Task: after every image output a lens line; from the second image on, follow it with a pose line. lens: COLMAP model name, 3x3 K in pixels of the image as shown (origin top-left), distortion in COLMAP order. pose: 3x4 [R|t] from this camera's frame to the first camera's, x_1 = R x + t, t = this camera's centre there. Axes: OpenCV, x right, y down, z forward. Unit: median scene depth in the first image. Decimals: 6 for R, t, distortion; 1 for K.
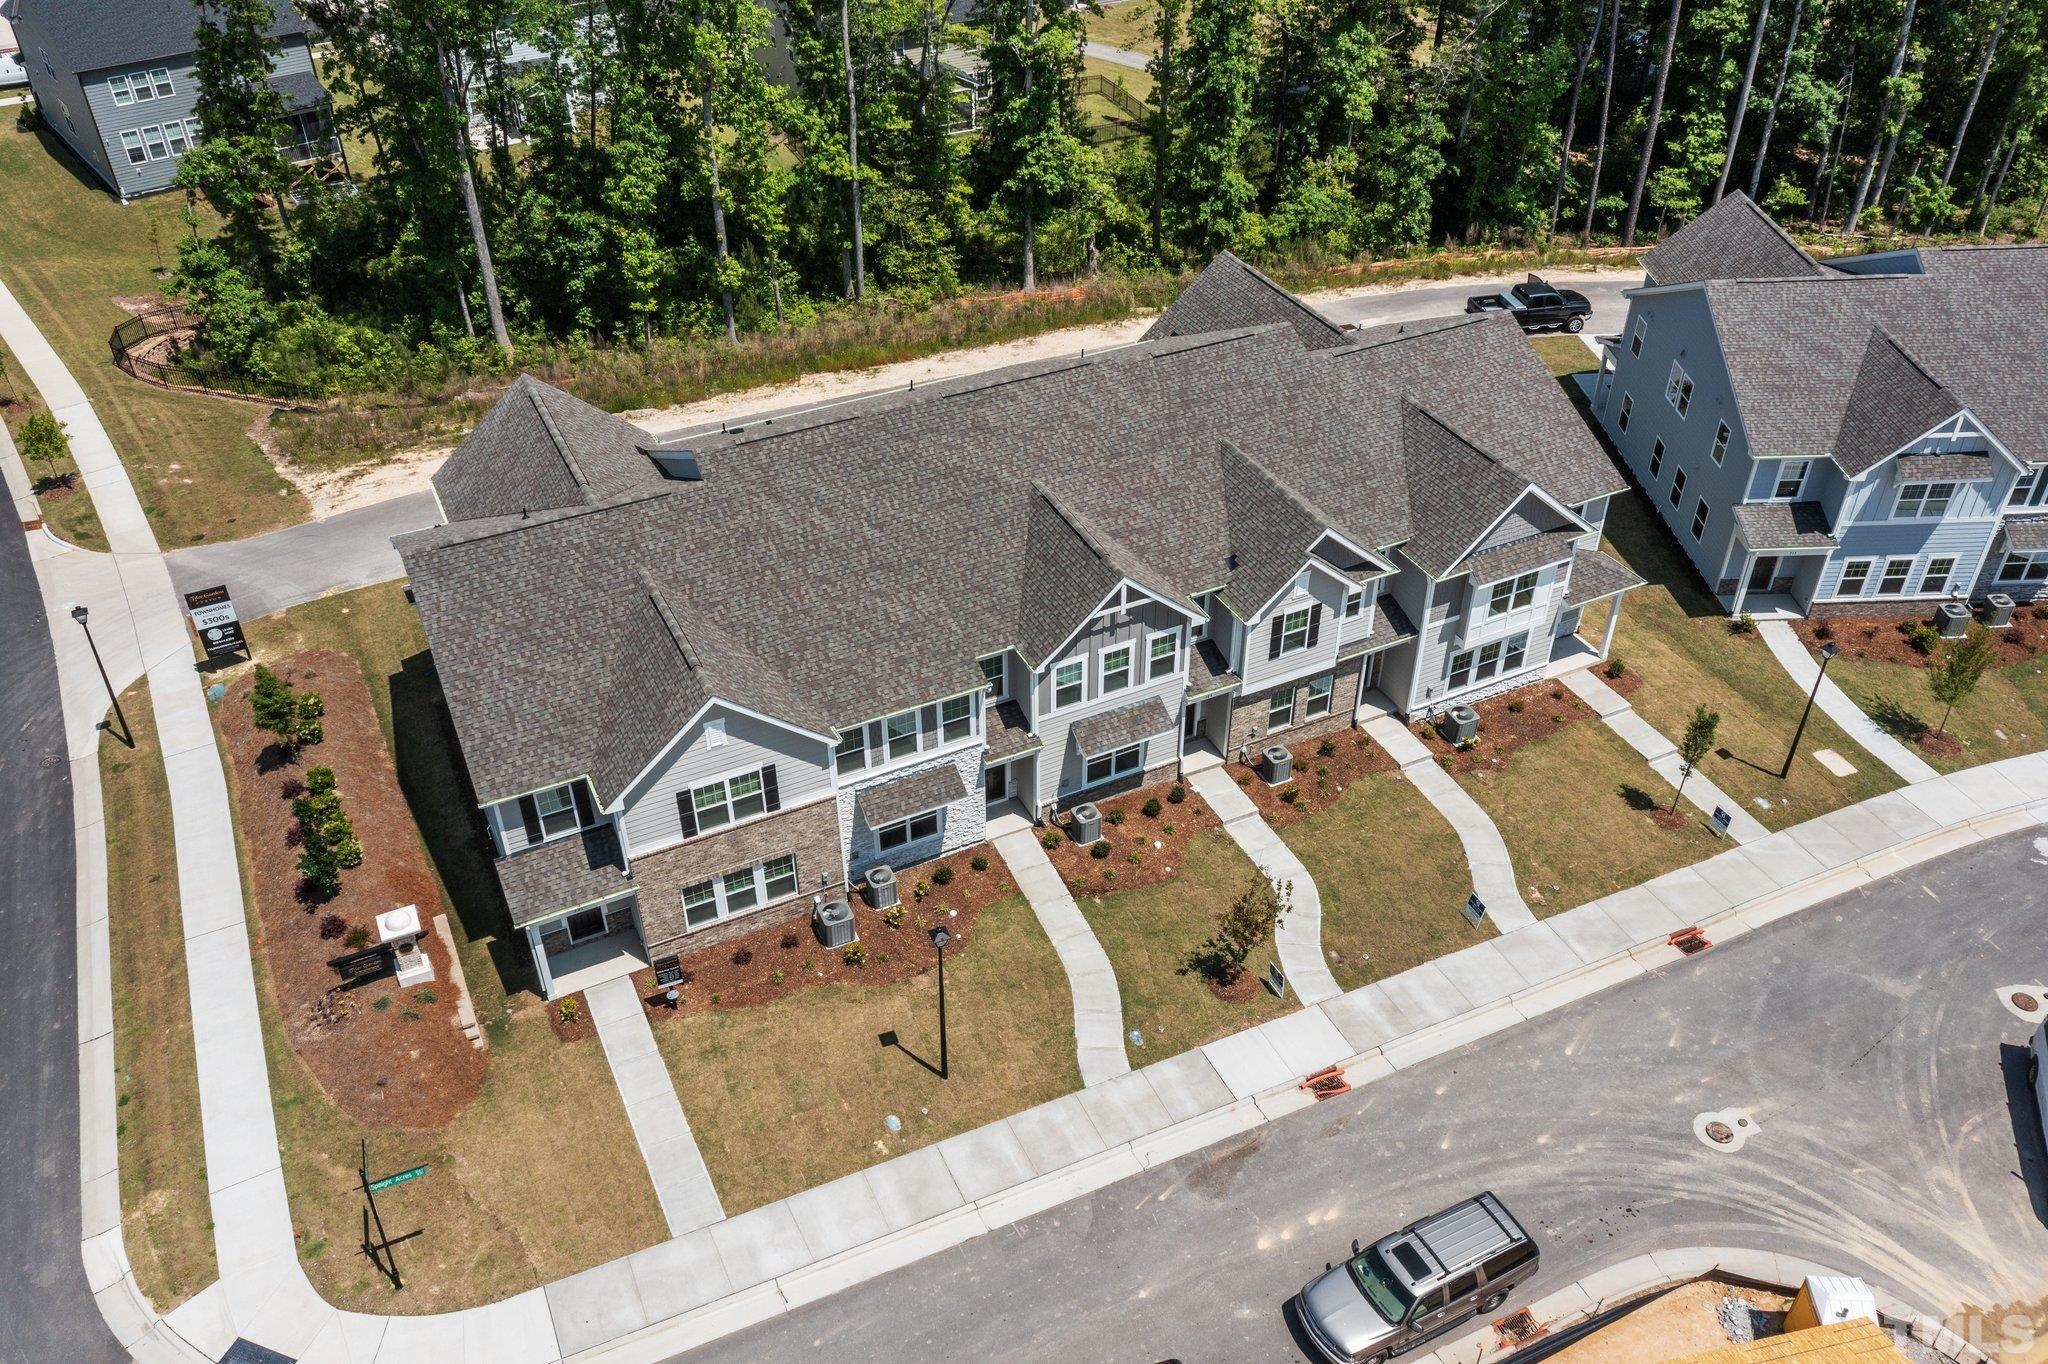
lens RADIAL K [[1630.6, 0, 1031.4], [0, 1630.6, 676.4], [0, 0, 1]] dist [0.003147, 0.014030]
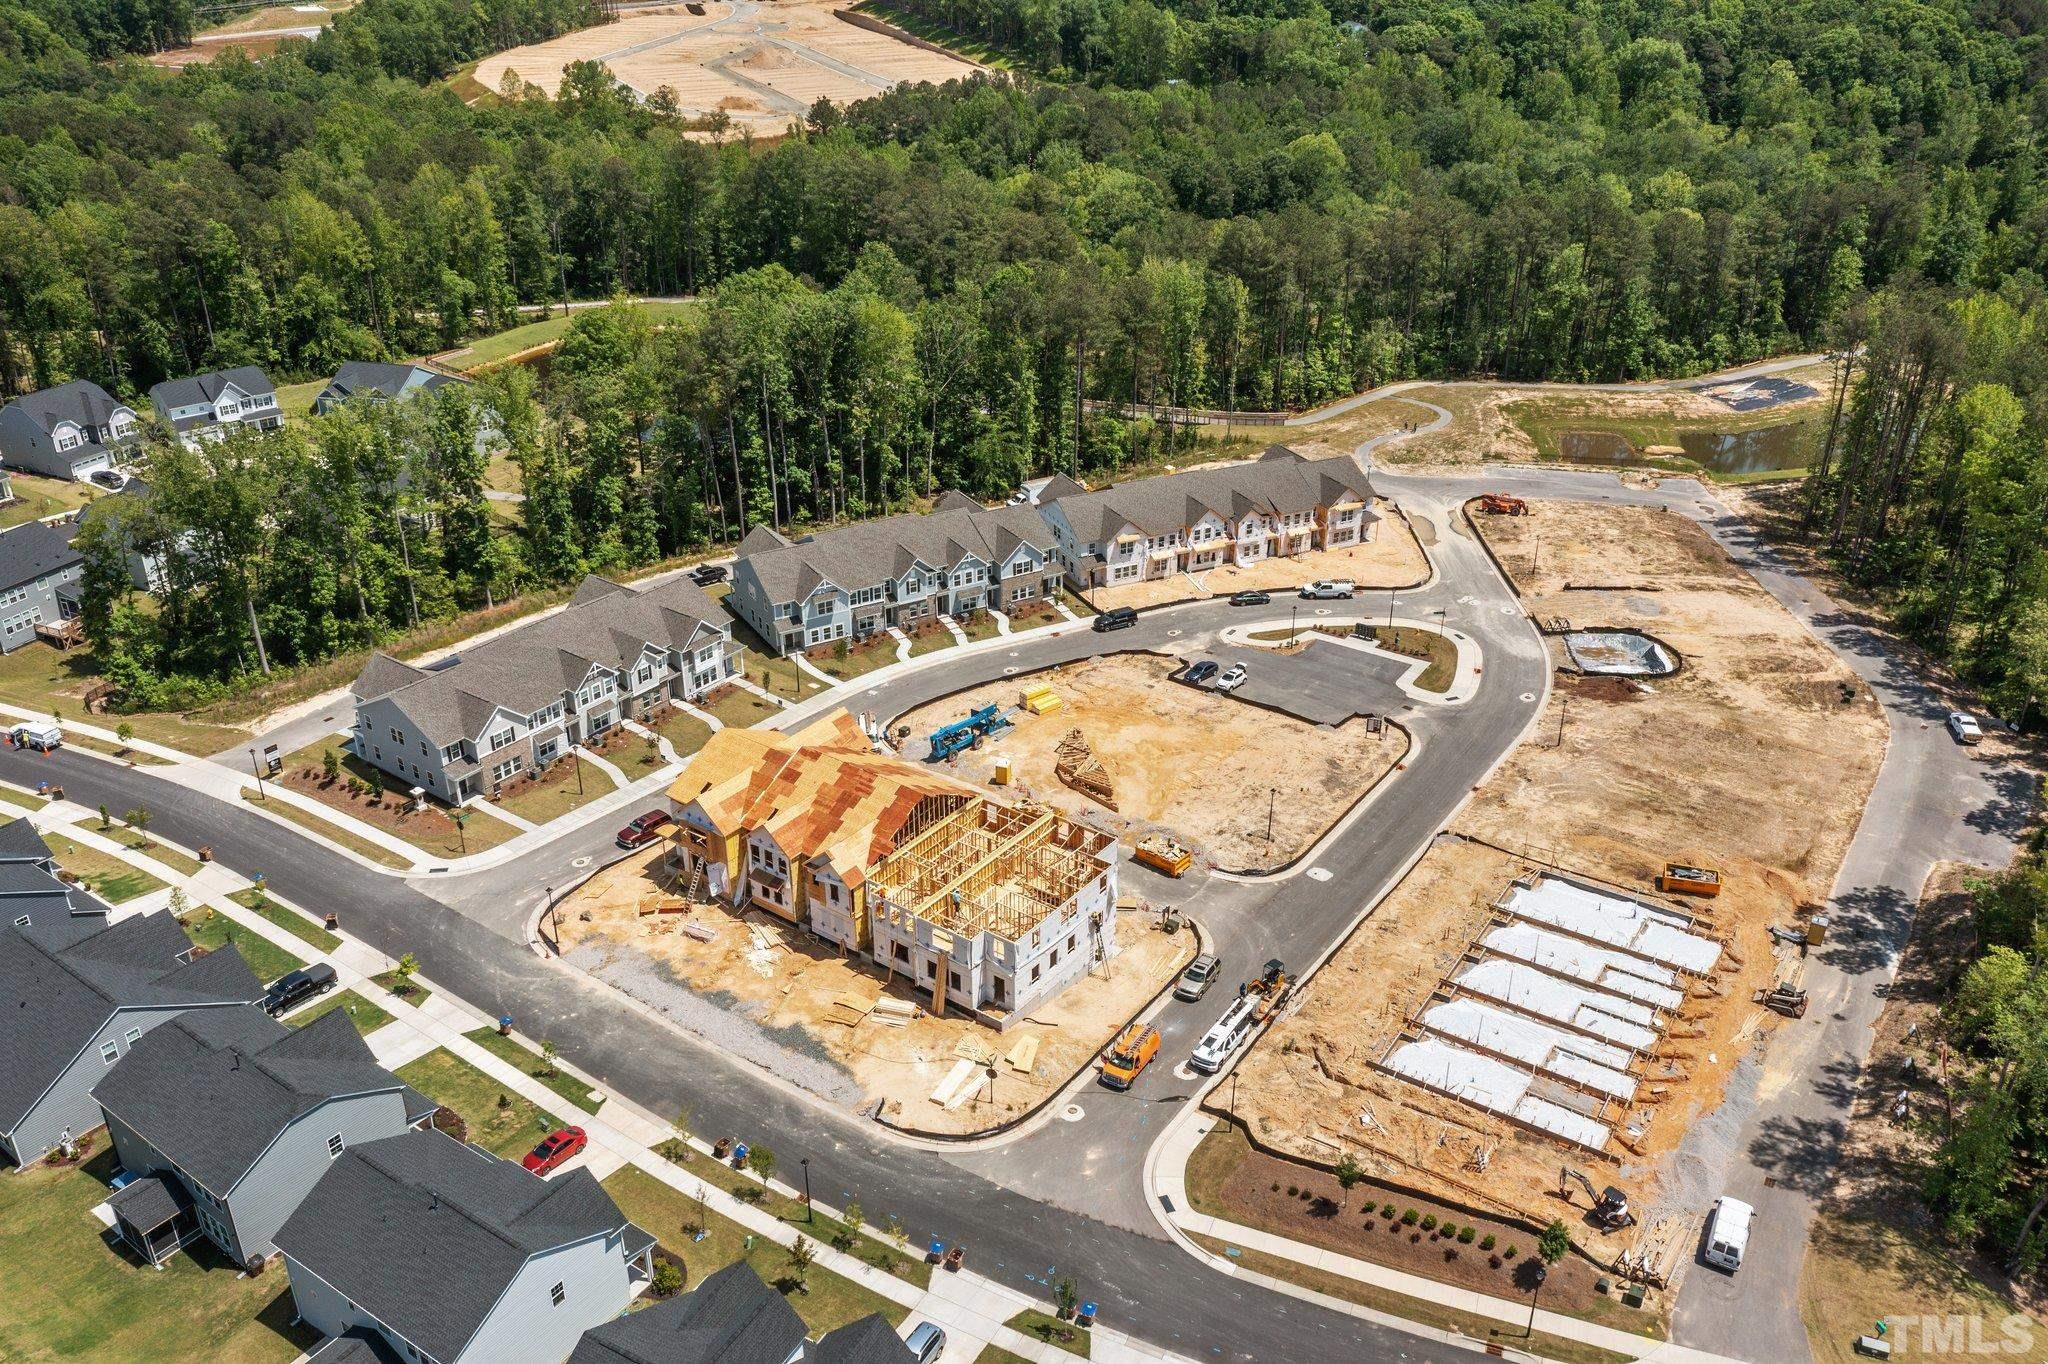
lens RADIAL K [[1630.6, 0, 1031.4], [0, 1630.6, 676.4], [0, 0, 1]] dist [0.003147, 0.014030]
pose [[0.888553, -0.204253, 0.410797, -0.456229], [0.276416, 0.952999, -0.124044, 0.544257], [-0.366153, 0.223770, 0.903249, -2.075622]]
